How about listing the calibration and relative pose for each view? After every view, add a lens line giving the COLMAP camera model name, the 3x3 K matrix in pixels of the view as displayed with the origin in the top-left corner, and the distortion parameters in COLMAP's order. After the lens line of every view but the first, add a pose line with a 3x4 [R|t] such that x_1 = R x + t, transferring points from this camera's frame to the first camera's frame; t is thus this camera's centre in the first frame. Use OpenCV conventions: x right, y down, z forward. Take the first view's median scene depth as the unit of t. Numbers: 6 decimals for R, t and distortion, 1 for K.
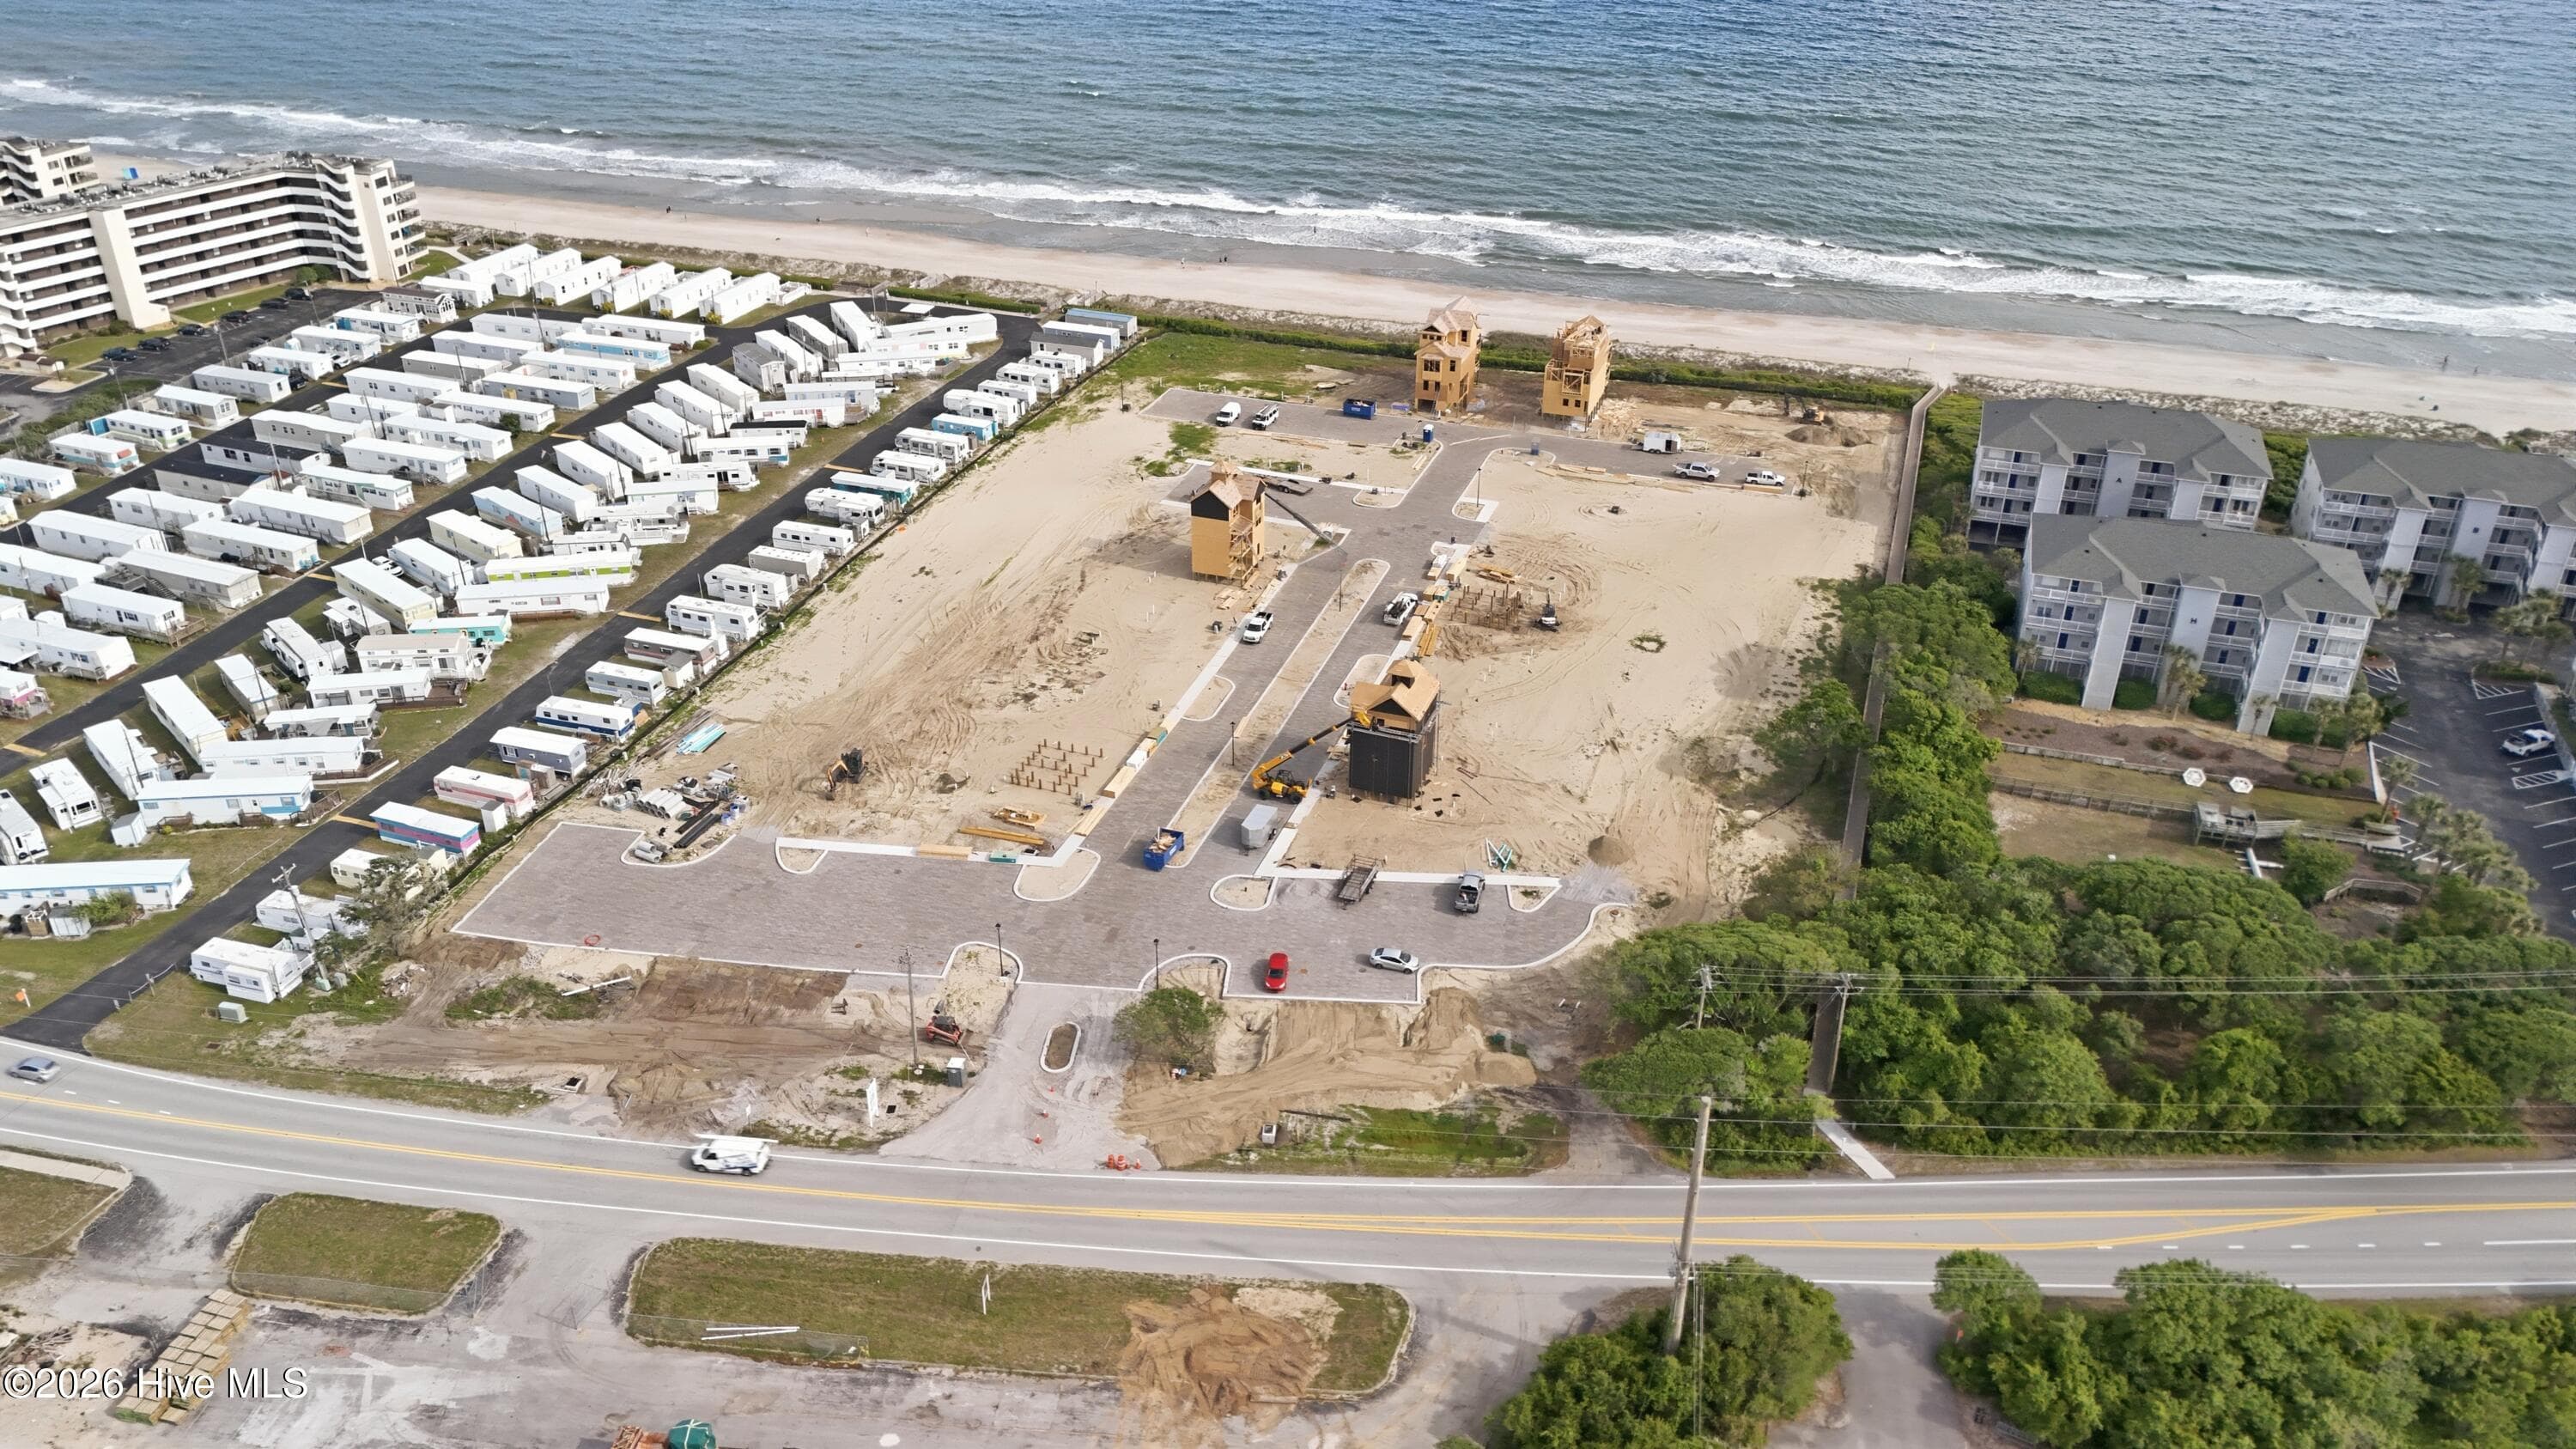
lens RADIAL K [[1893.1, 0, 1292.4], [0, 1893.1, 720.1], [0, 0, 1]] dist [0.080795, -0.070606]
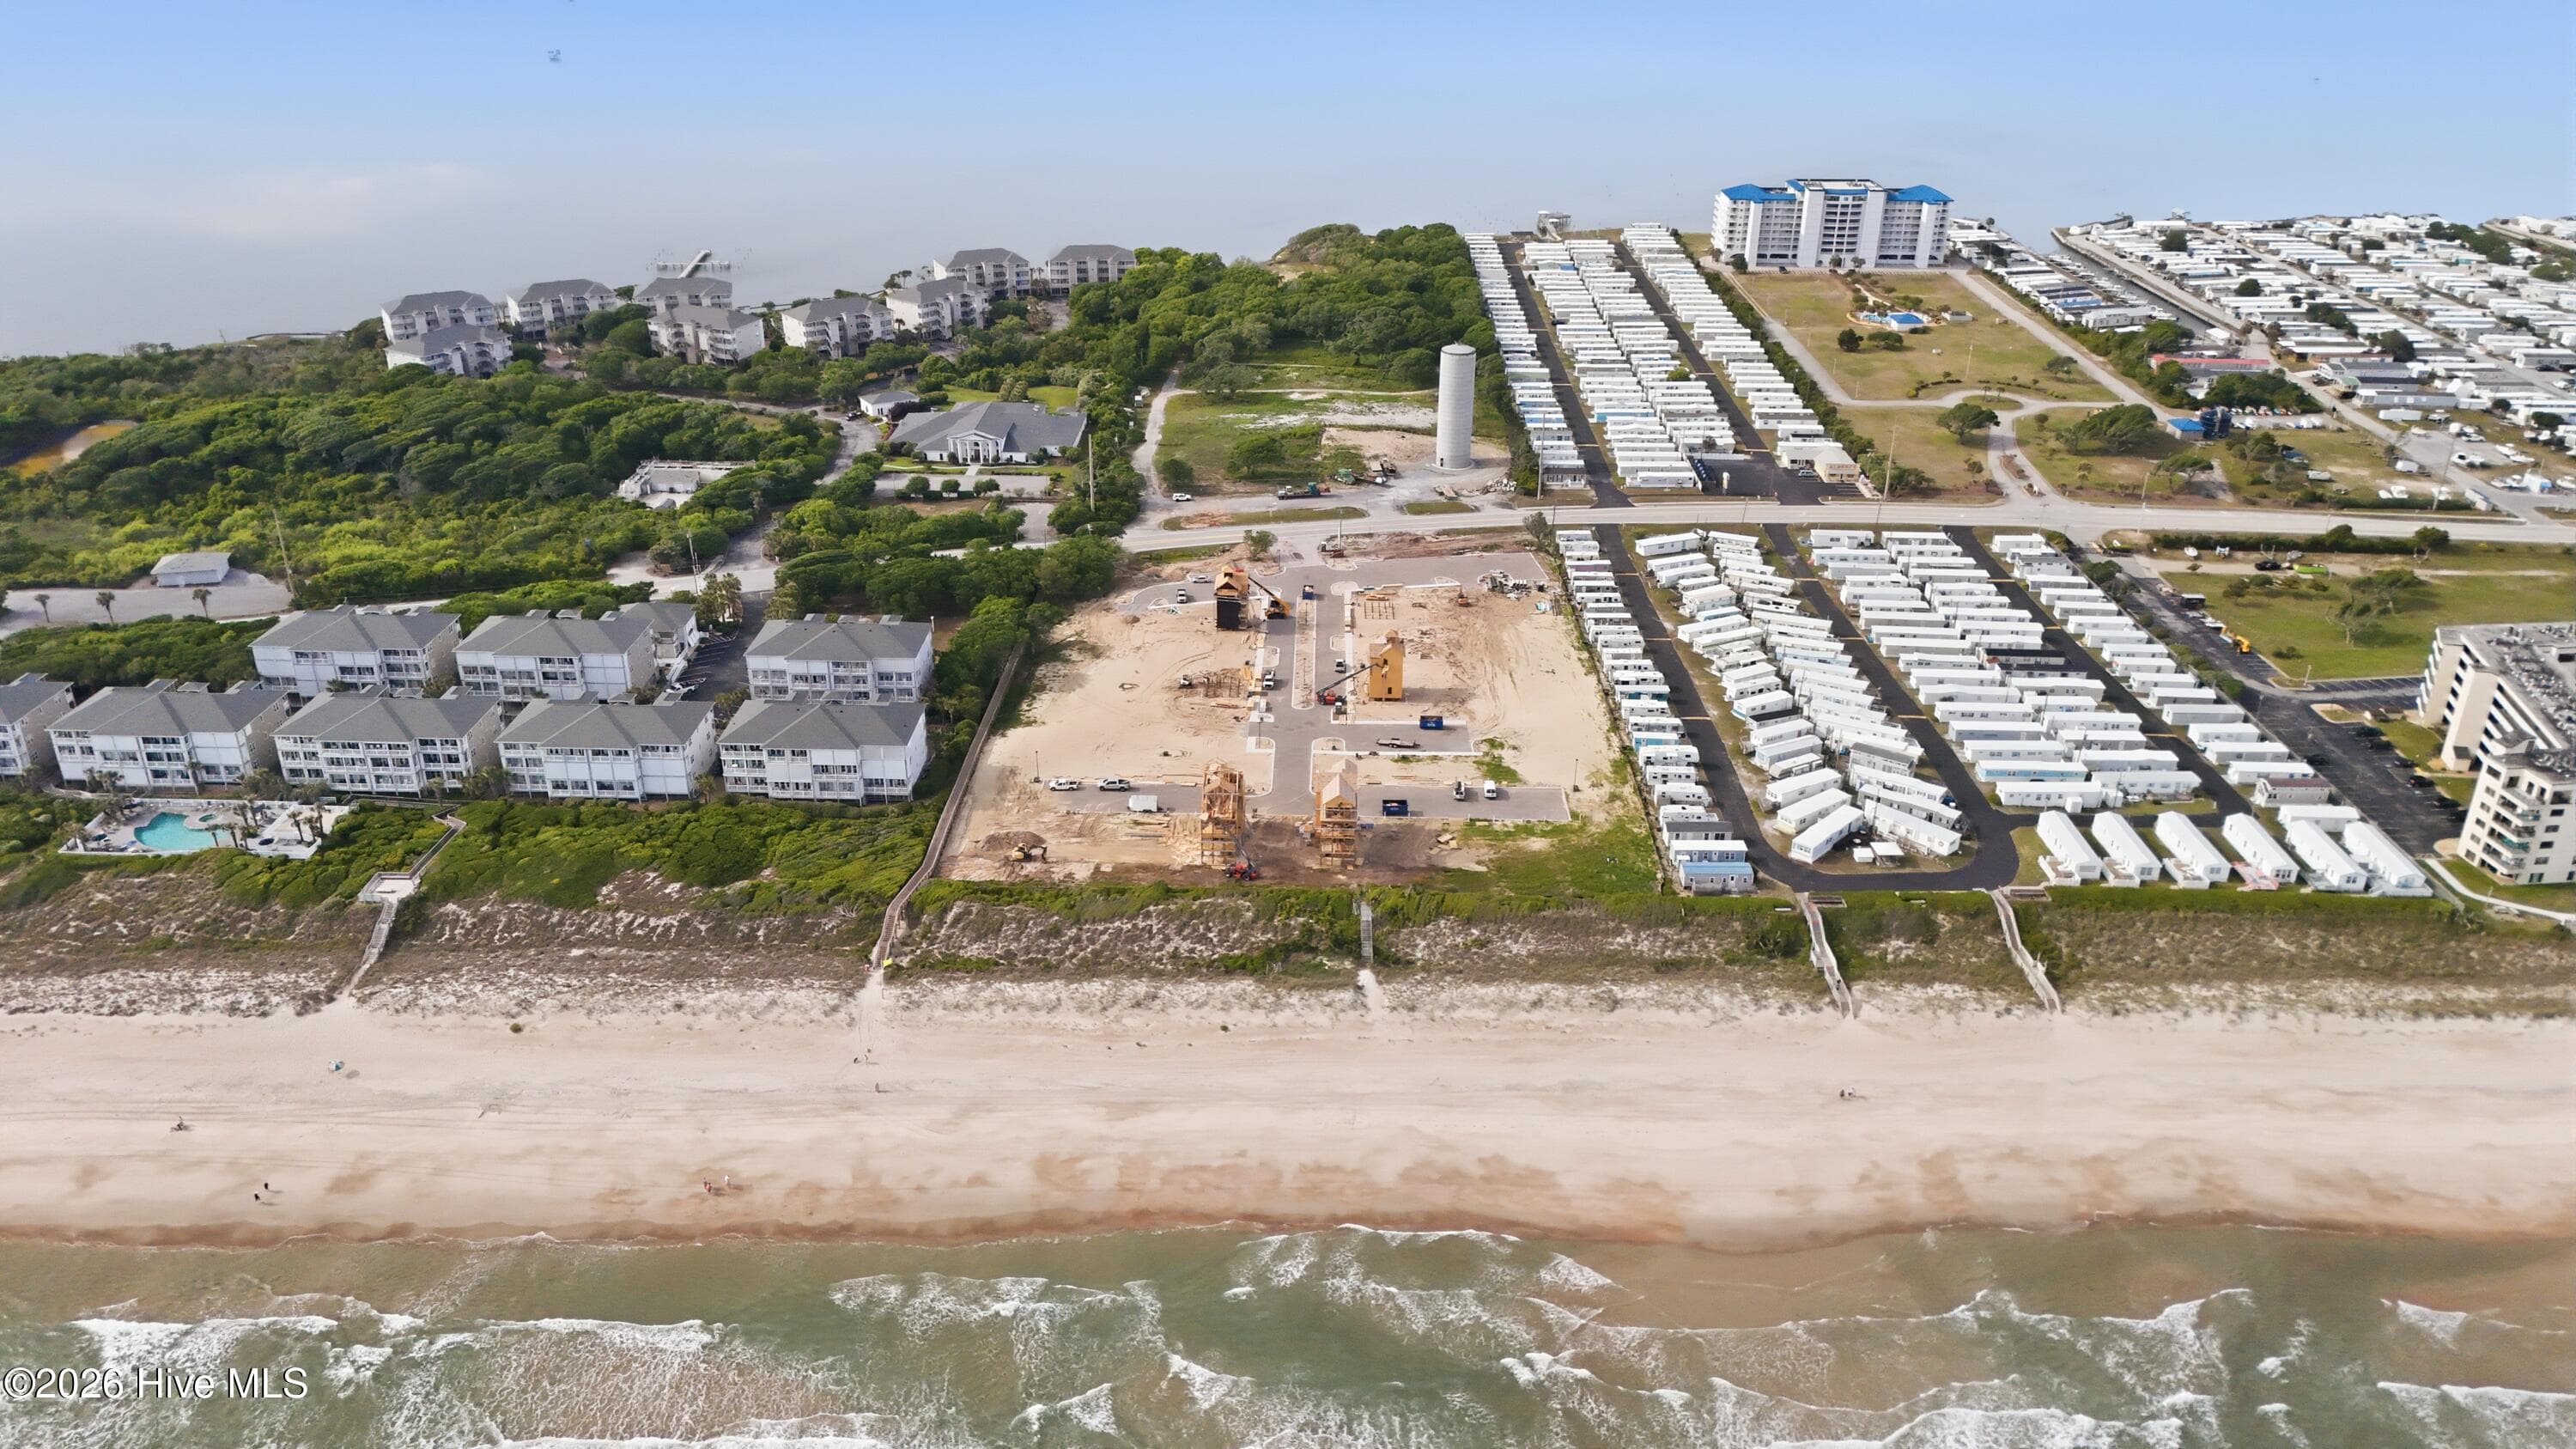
lens RADIAL K [[1893.1, 0, 1292.4], [0, 1893.1, 720.1], [0, 0, 1]] dist [0.080795, -0.070606]
pose [[-0.951221, 0.110538, -0.288028, 0.553057], [-0.165678, 0.604532, 0.779161, -1.422091], [0.260249, 0.788874, -0.556730, 2.042701]]
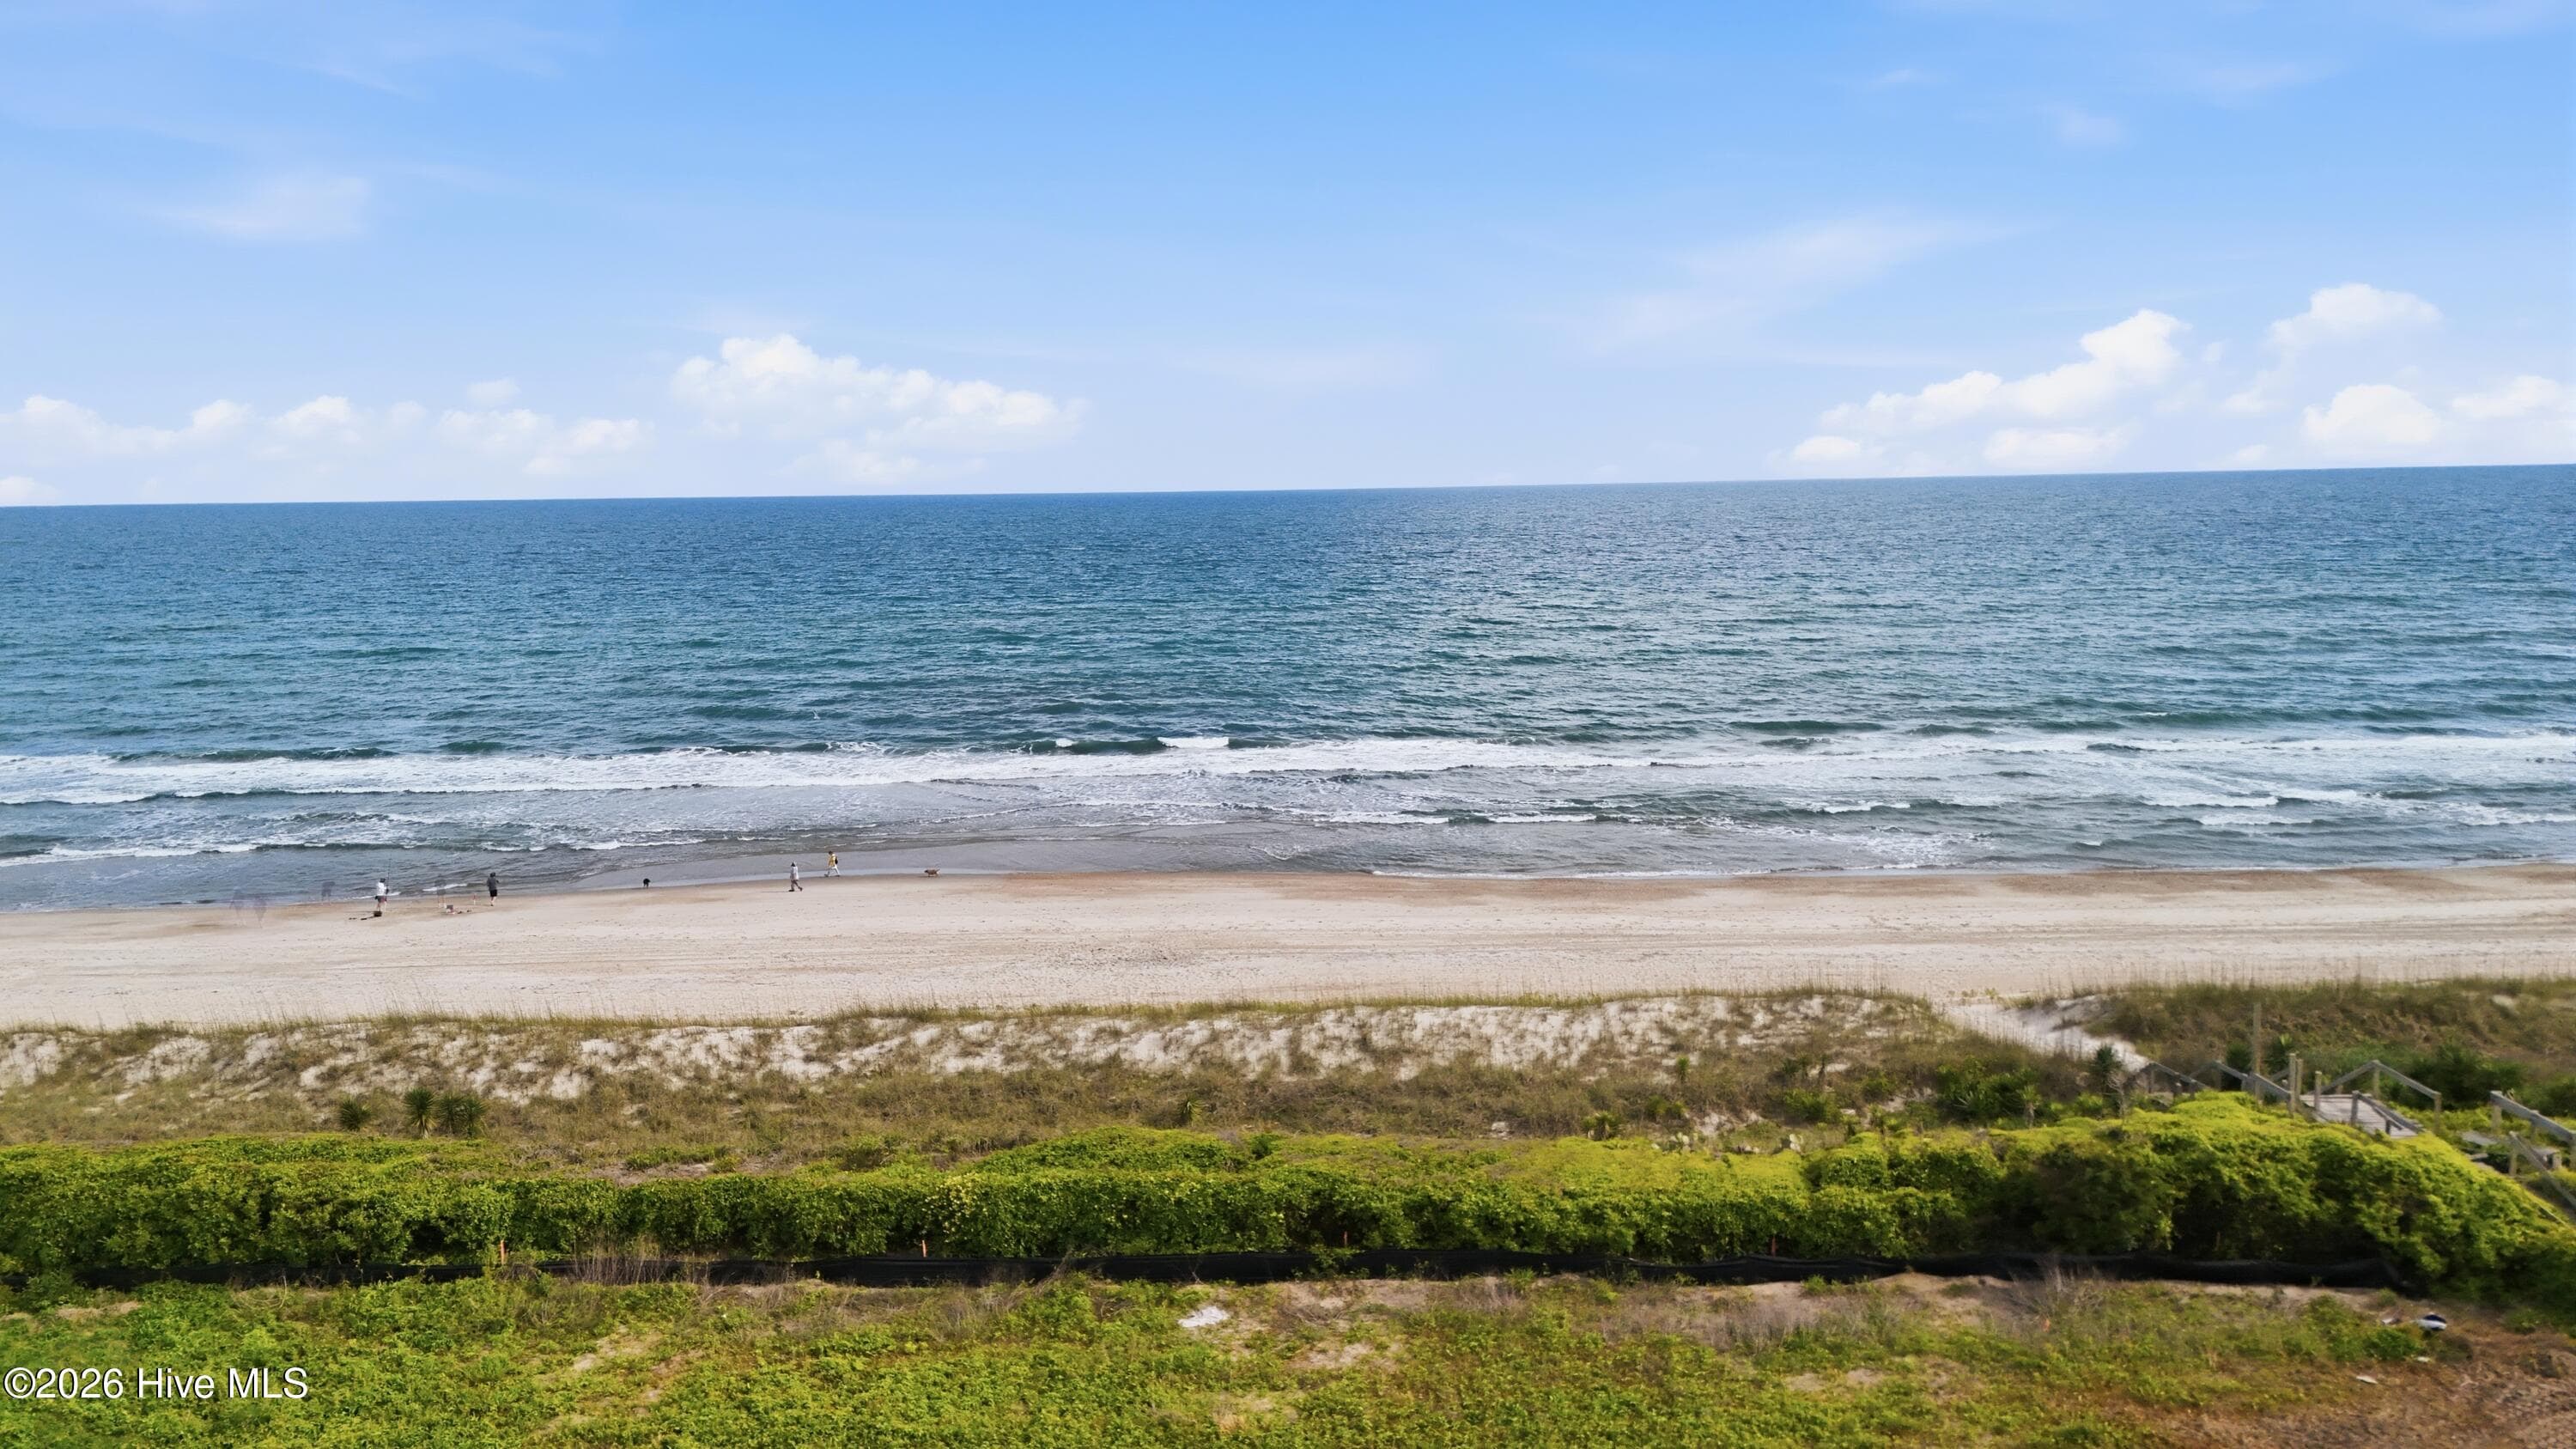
lens RADIAL K [[1893.1, 0, 1292.4], [0, 1893.1, 720.1], [0, 0, 1]] dist [0.080795, -0.070606]
pose [[0.952377, -0.059700, 0.299022, -0.027873], [0.164982, 0.925595, -0.340669, -0.264640], [-0.256435, 0.373779, 0.891364, 1.251402]]
